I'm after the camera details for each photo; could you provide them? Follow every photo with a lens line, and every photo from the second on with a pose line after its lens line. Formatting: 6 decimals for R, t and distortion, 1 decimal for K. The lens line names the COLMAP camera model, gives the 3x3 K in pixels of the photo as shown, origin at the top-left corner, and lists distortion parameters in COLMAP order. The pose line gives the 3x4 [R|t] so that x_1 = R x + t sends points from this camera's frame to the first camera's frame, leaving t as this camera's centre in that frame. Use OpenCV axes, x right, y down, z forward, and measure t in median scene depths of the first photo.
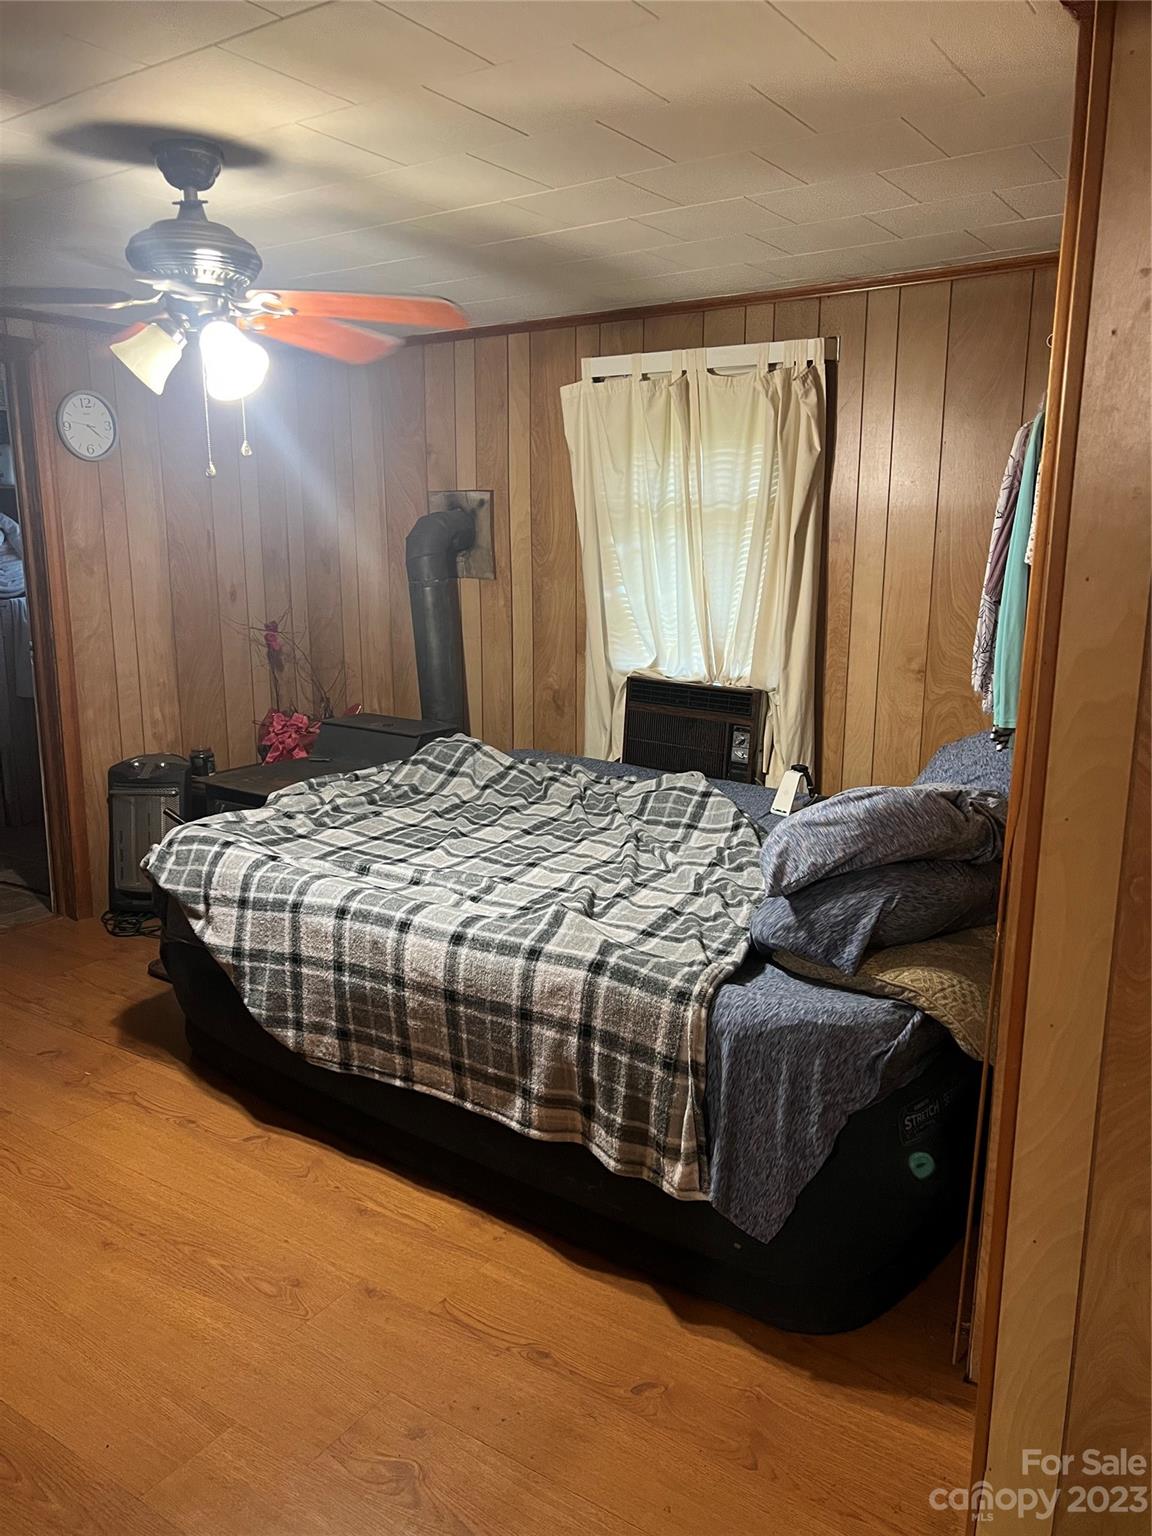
lens RADIAL K [[1136.9, 0, 579.4], [0, 1136.9, 765.0], [0, 0, 1]] dist [0.173384, -0.390323]
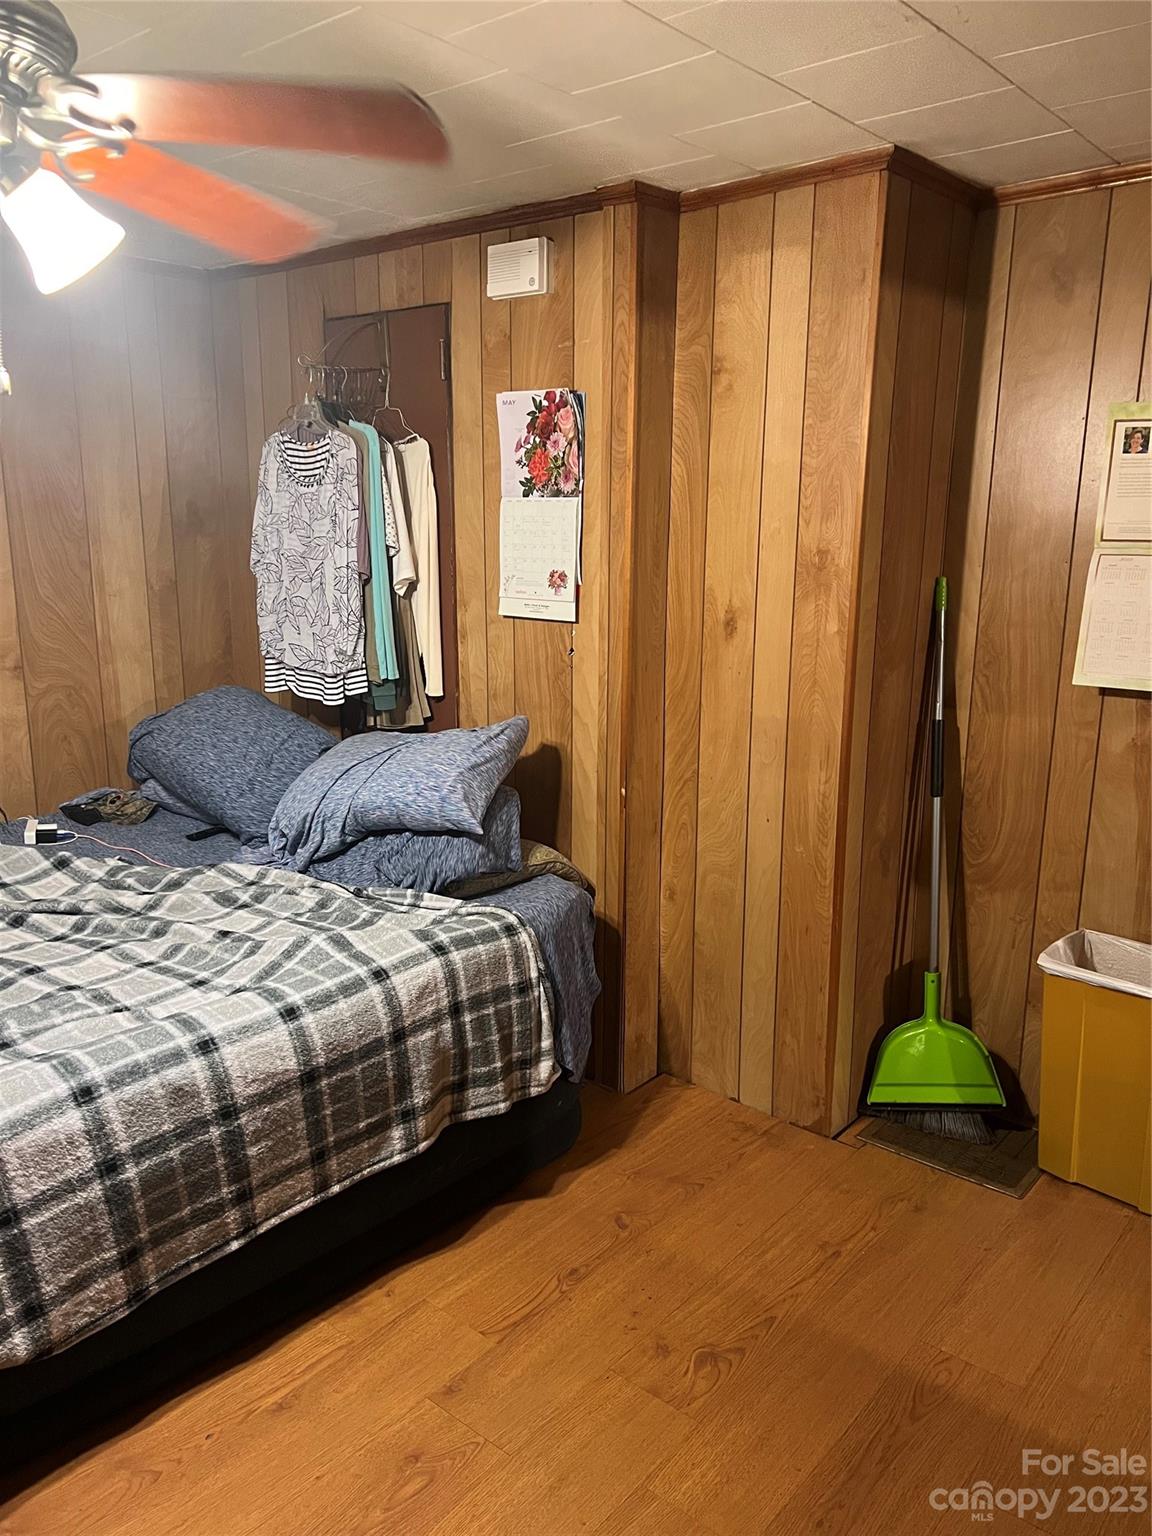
lens RADIAL K [[1152.6, 0, 581.9], [0, 1152.6, 773.9], [0, 0, 1]] dist [0.048568, -0.052881]
pose [[0.110584, -0.212359, 0.970914, -0.736106], [0.193066, 0.962887, 0.188613, -0.111763], [-0.974934, 0.166593, 0.147479, 0.554413]]
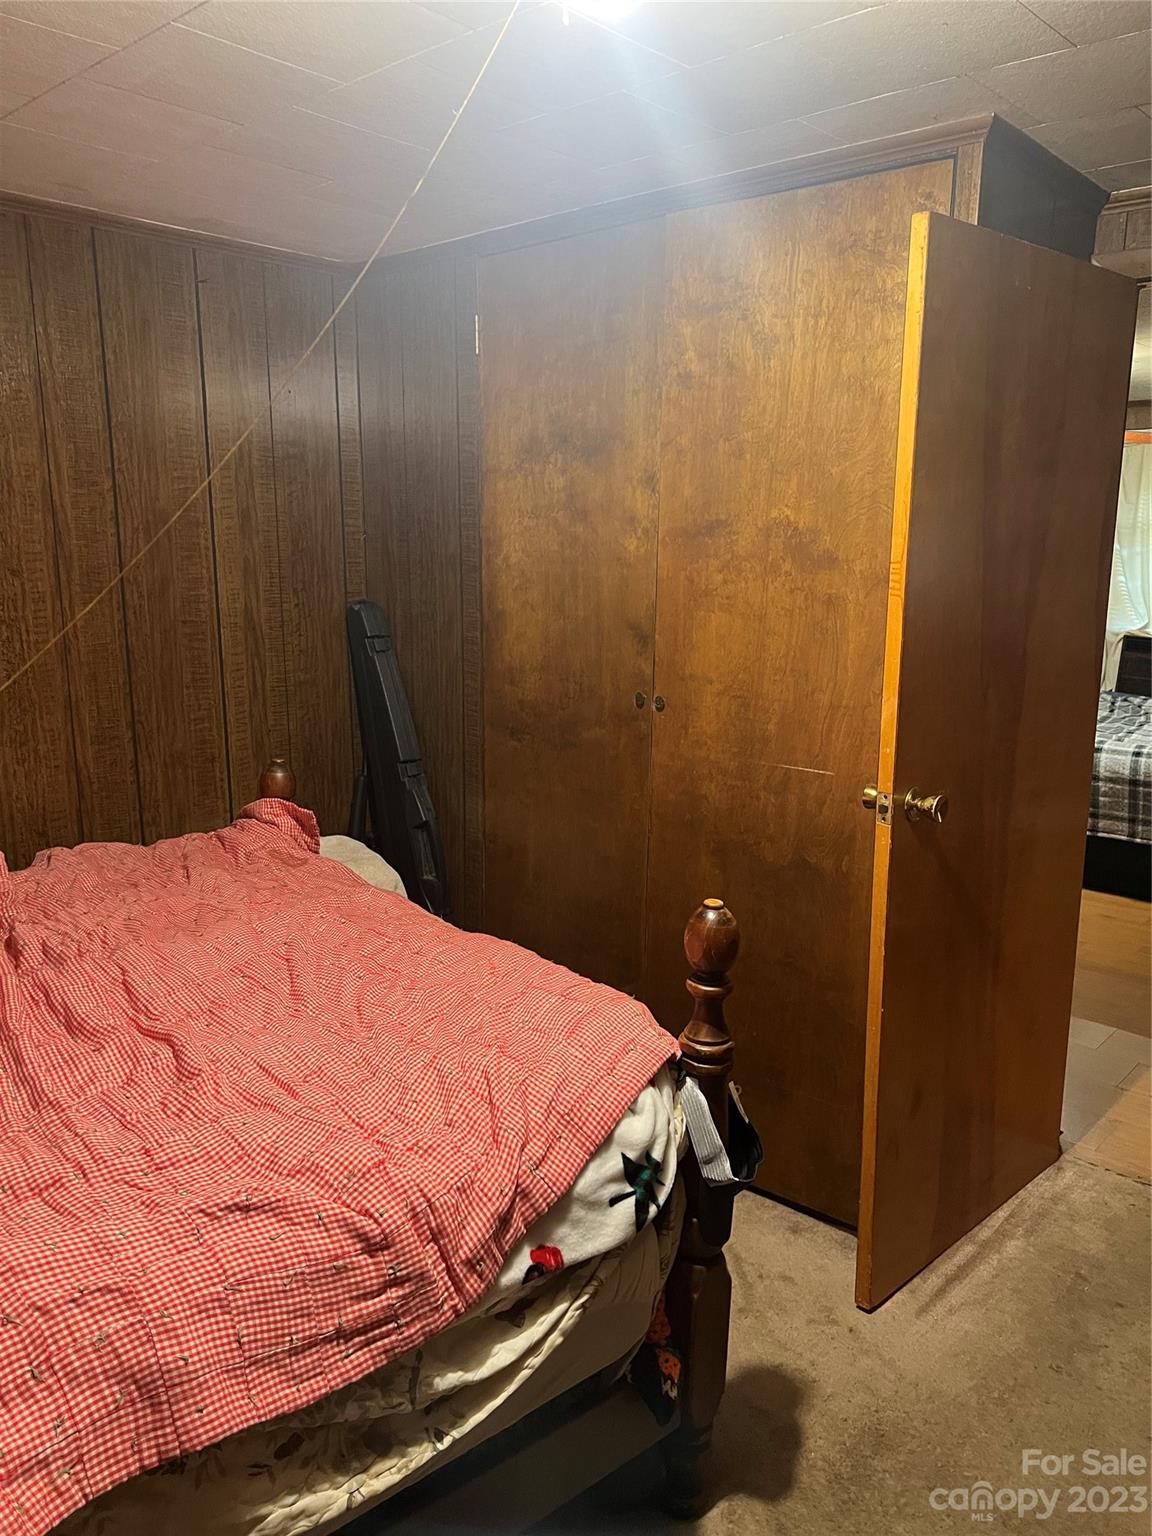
lens RADIAL K [[1152.6, 0, 581.9], [0, 1152.6, 773.9], [0, 0, 1]] dist [0.048568, -0.052881]
pose [[0.989408, 0.033925, -0.141141, -0.653068], [-0.033165, 0.999420, 0.007736, 0.173877], [0.141322, -0.002973, 0.989959, -0.932312]]
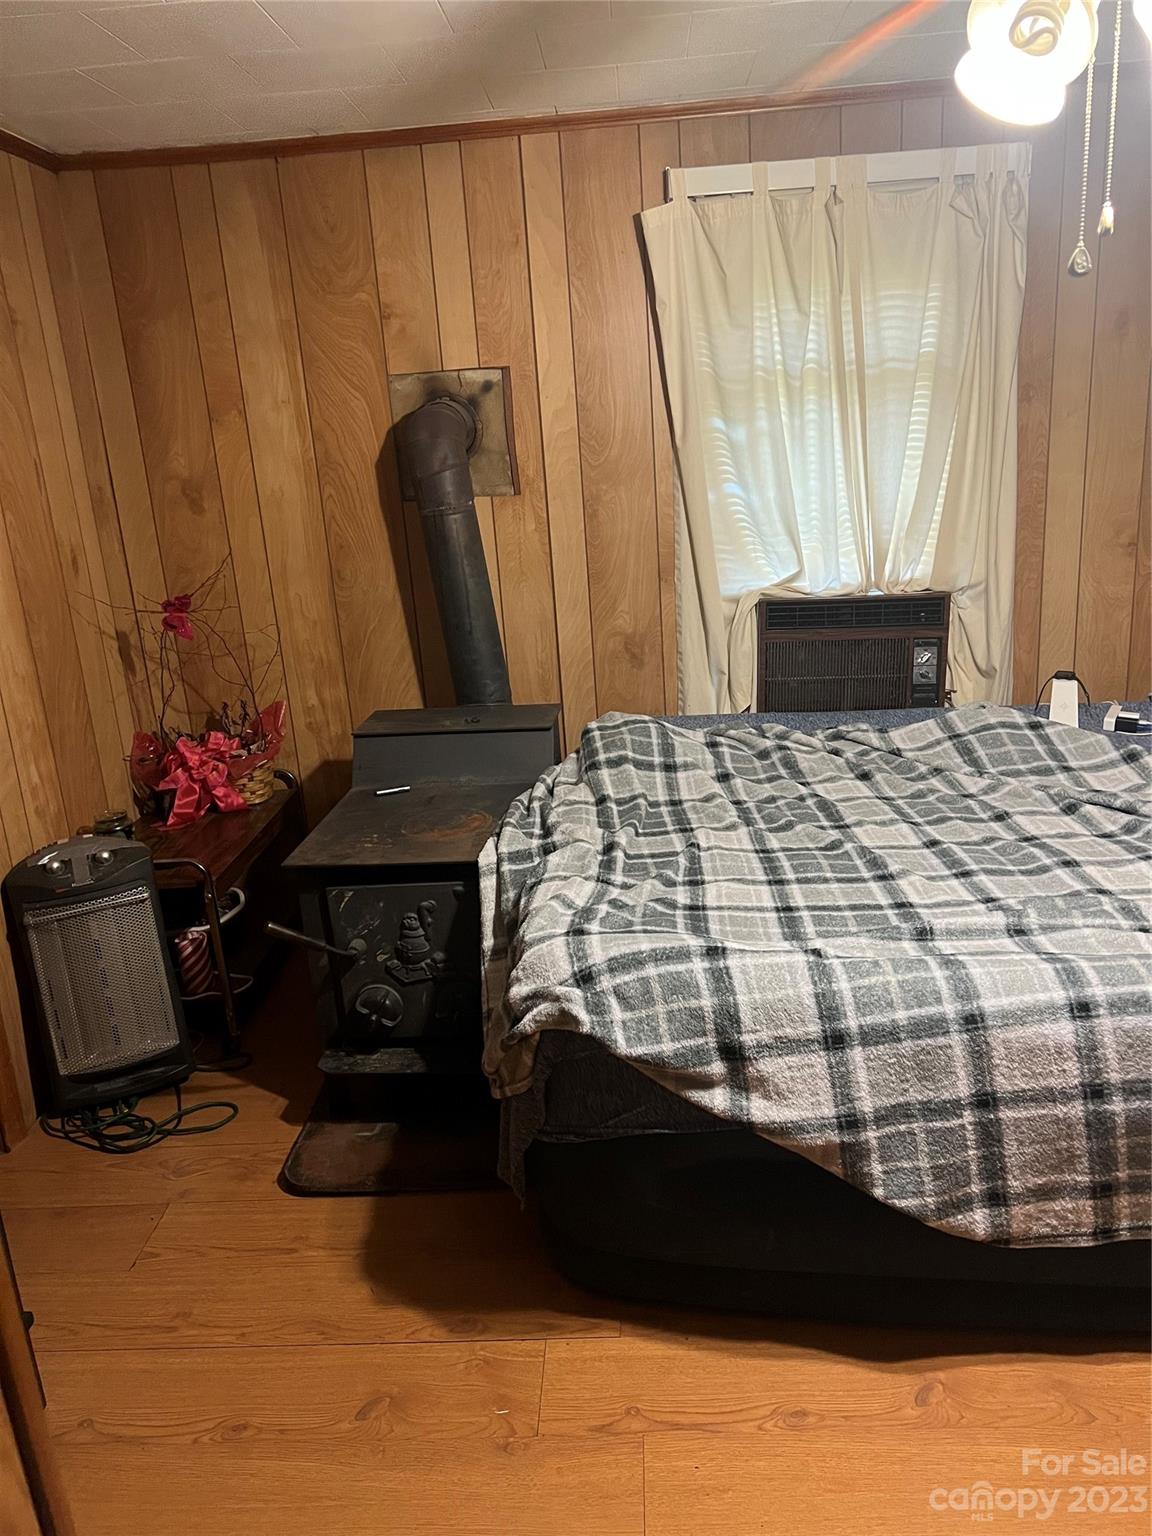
lens RADIAL K [[1152.6, 0, 581.9], [0, 1152.6, 773.9], [0, 0, 1]] dist [0.048568, -0.052881]
pose [[0.852022, -0.206049, 0.481251, -0.669701], [0.170983, 0.978399, 0.116190, -0.107899], [-0.494797, -0.016711, 0.868848, 0.551588]]
